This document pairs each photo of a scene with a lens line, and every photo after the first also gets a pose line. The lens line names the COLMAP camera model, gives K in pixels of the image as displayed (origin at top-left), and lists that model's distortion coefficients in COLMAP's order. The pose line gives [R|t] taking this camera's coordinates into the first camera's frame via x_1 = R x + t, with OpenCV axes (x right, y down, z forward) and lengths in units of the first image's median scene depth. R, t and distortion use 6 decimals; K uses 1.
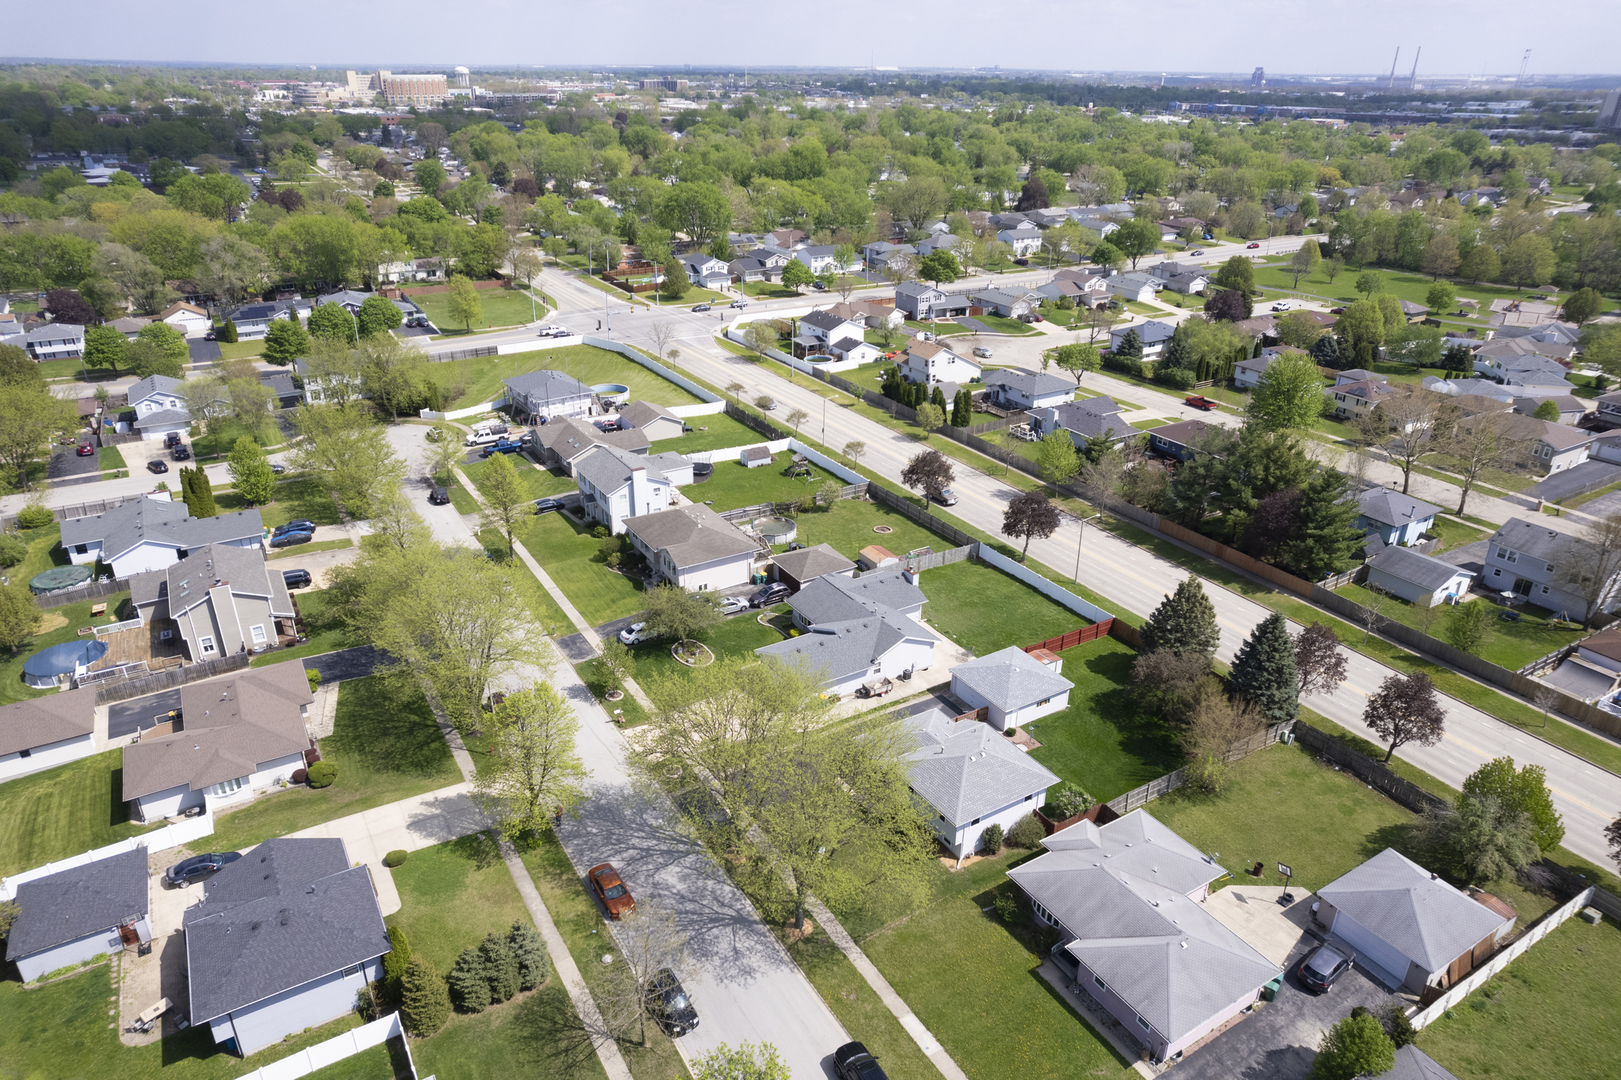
lens RADIAL K [[1044.8, 0, 810.5], [0, 1044.8, 540.0], [0, 0, 1]] dist [-0.075190, 0.084726]
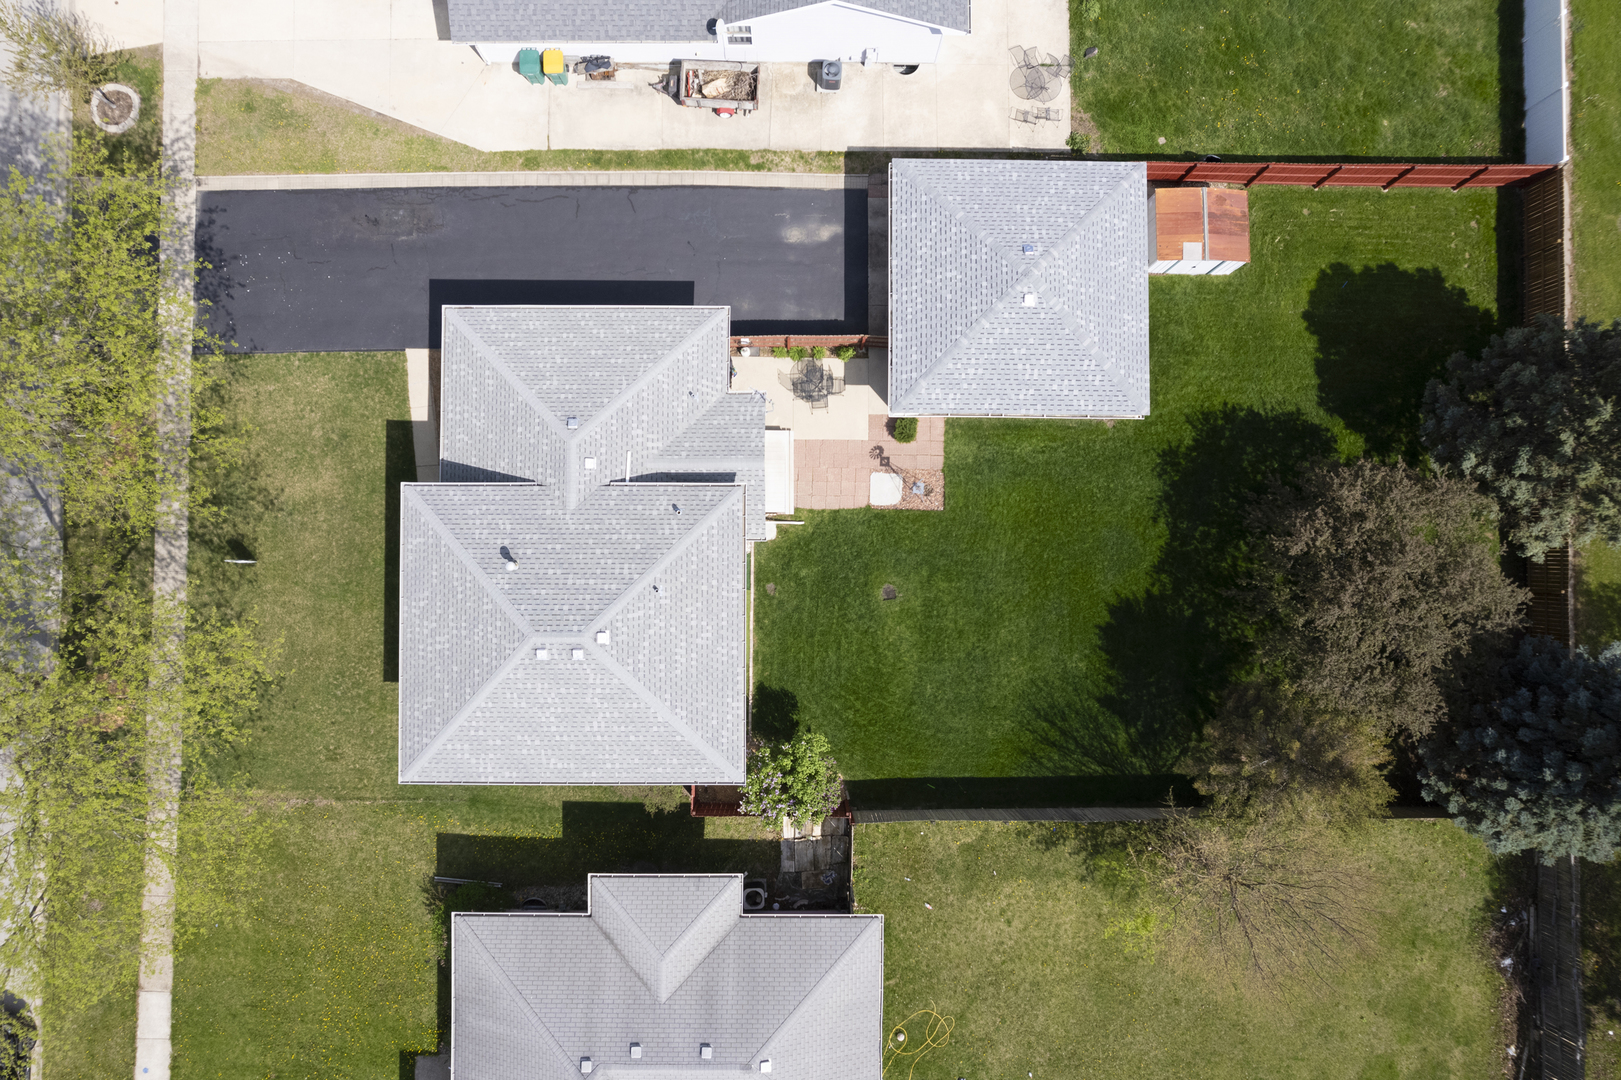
lens RADIAL K [[1064.3, 0, 809.8], [0, 1064.3, 535.8], [0, 0, 1]] dist [-0.075877, 0.089228]
pose [[0.851382, 0.524472, -0.008839, 0.104199], [-0.226309, 0.382468, 0.895825, -0.079586], [0.473215, -0.760689, 0.444319, 0.435104]]
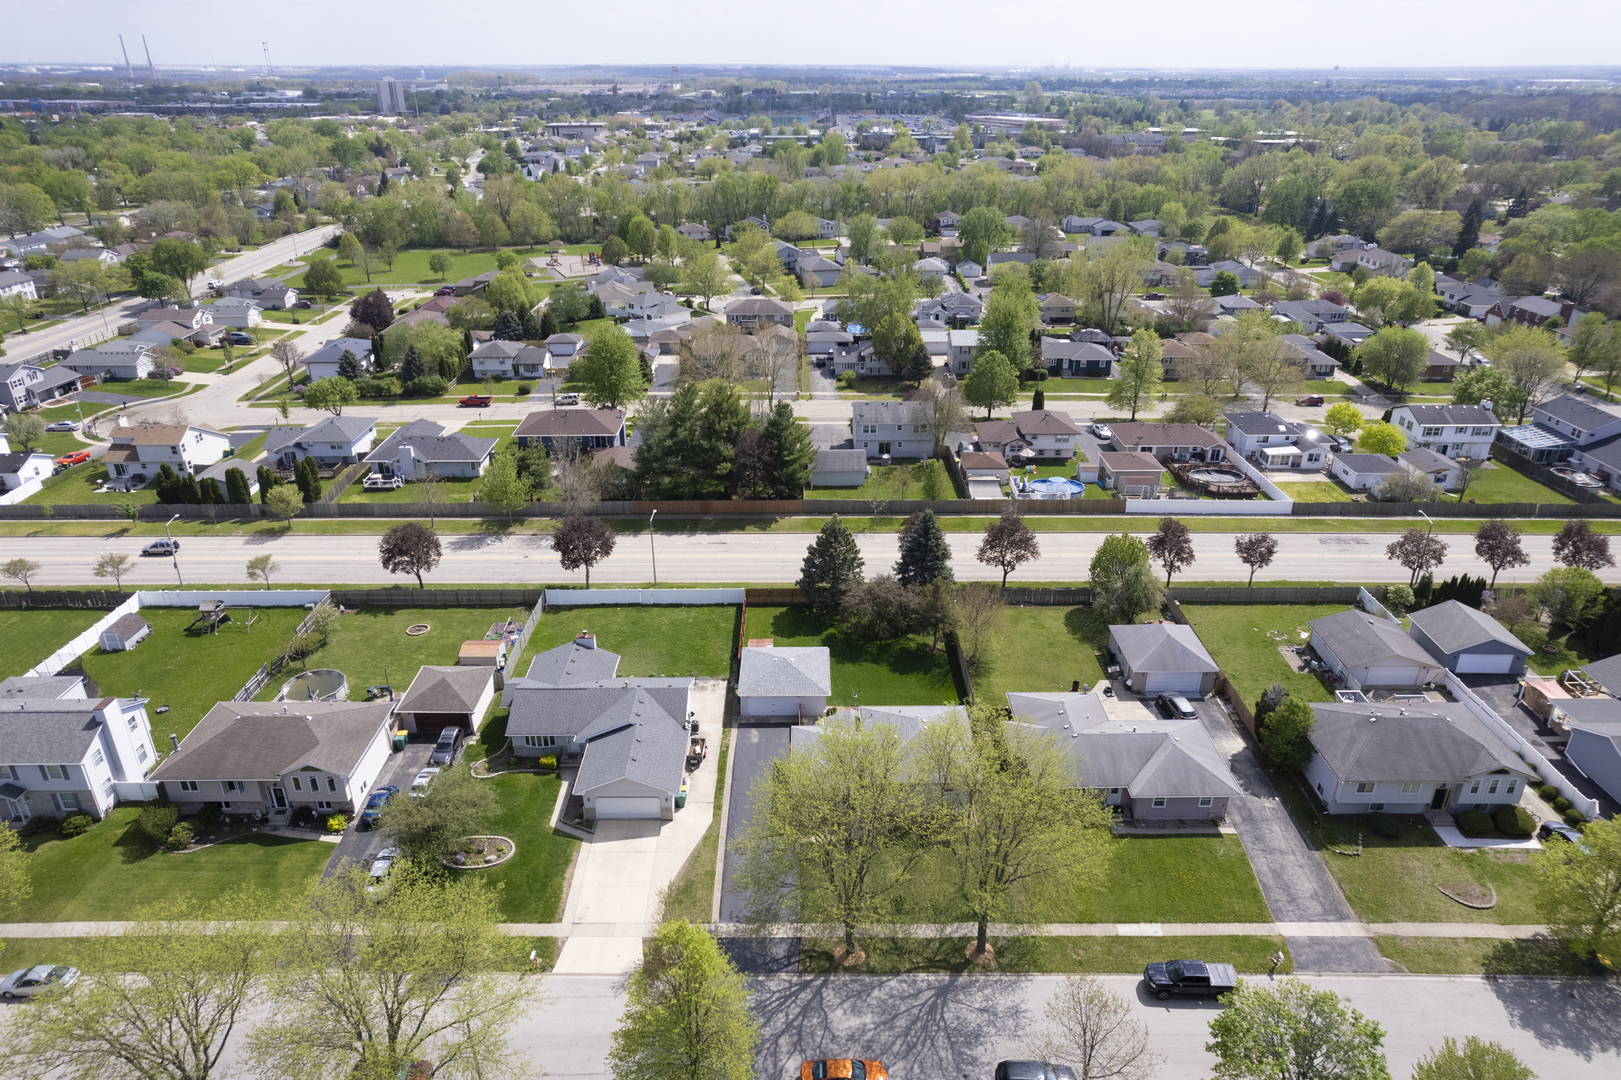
lens RADIAL K [[1046.4, 0, 808.5], [0, 1046.4, 546.2], [0, 0, 1]] dist [-0.071620, 0.080748]
pose [[0.519217, -0.370049, 0.770375, -0.306508], [0.360858, 0.912032, 0.194883, -0.096269], [-0.774723, 0.176810, 0.607078, 0.203949]]
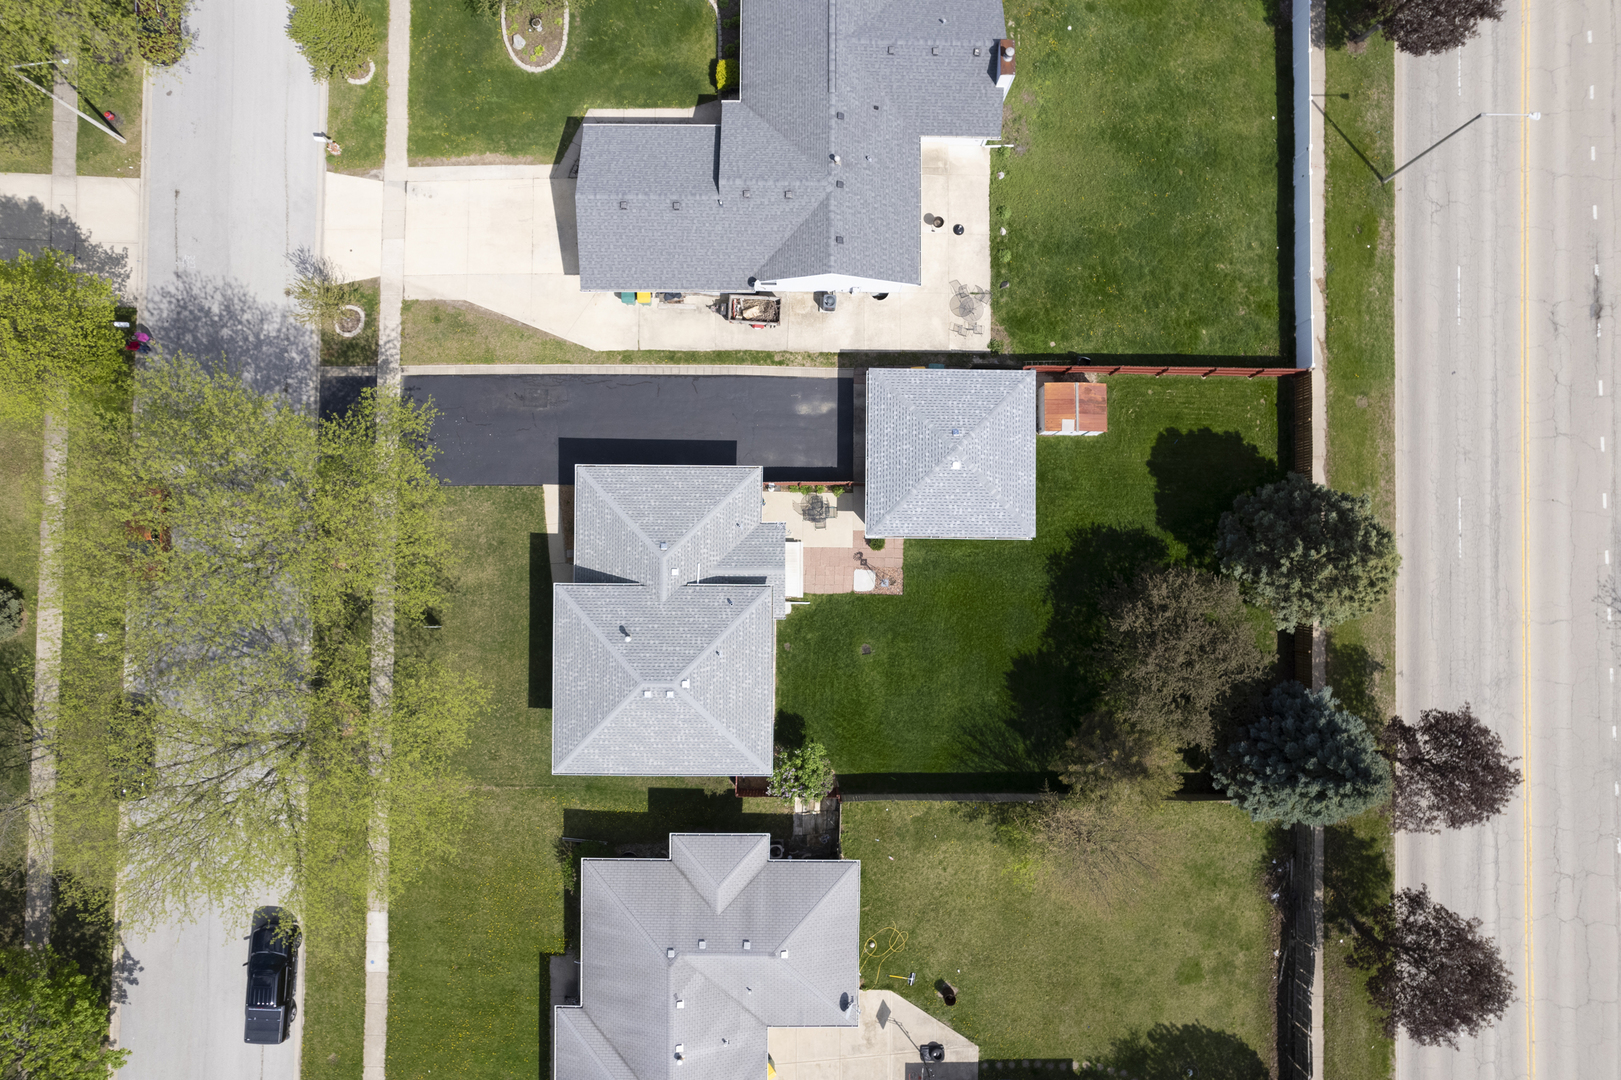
lens RADIAL K [[1046.4, 0, 808.5], [0, 1046.4, 546.2], [0, 0, 1]] dist [-0.071620, 0.080748]
pose [[0.848853, 0.528595, -0.006072, 0.092276], [-0.229347, 0.378601, 0.896694, -0.180466], [0.476287, -0.759769, 0.442608, 0.403966]]
